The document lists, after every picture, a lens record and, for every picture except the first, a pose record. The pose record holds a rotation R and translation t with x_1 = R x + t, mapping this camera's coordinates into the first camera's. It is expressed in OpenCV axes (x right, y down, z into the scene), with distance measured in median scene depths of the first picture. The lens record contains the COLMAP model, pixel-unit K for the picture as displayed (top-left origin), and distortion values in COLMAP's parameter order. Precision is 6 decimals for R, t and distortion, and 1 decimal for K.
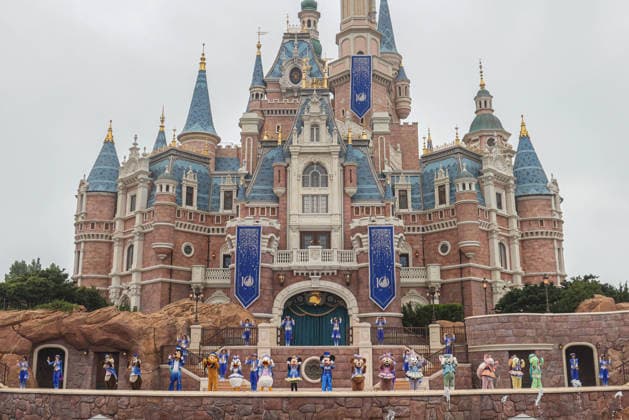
lens RADIAL K [[690.2, 0, 307.1], [0, 690.2, 198.3], [0, 0, 1]] dist [-0.027219, -0.012345]
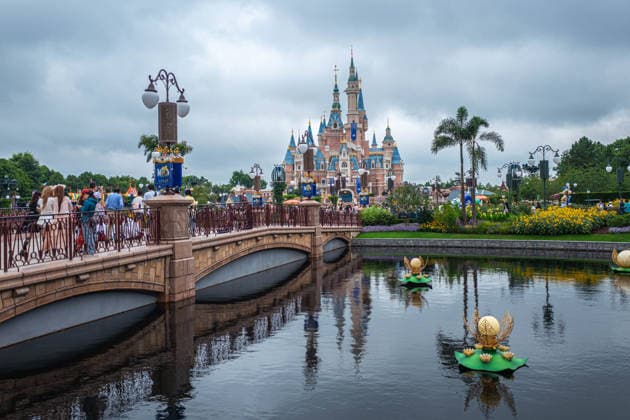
lens RADIAL K [[691.3, 0, 307.6], [0, 691.3, 198.2], [0, 0, 1]] dist [-0.027219, -0.012345]
pose [[0.999423, -0.015128, 0.030418, -0.332793], [0.007642, 0.972543, 0.232598, -0.784899], [-0.033101, -0.232231, 0.972097, -3.100524]]
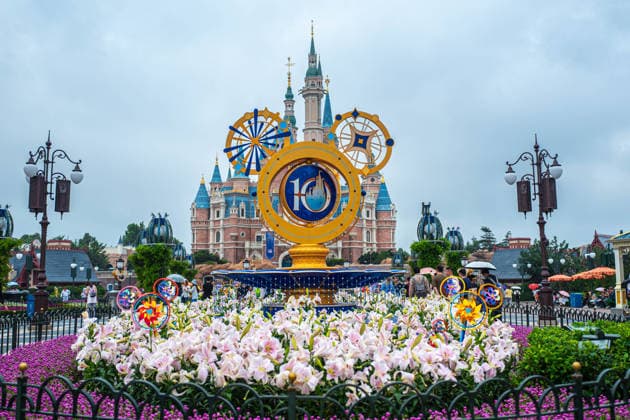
lens RADIAL K [[691.3, 0, 307.6], [0, 691.3, 198.2], [0, 0, 1]] dist [-0.027219, -0.012345]
pose [[0.999073, 0.002567, 0.042964, -0.042729], [-0.008214, 0.991246, 0.131769, -0.373952], [-0.042249, -0.132000, 0.990349, -1.423068]]
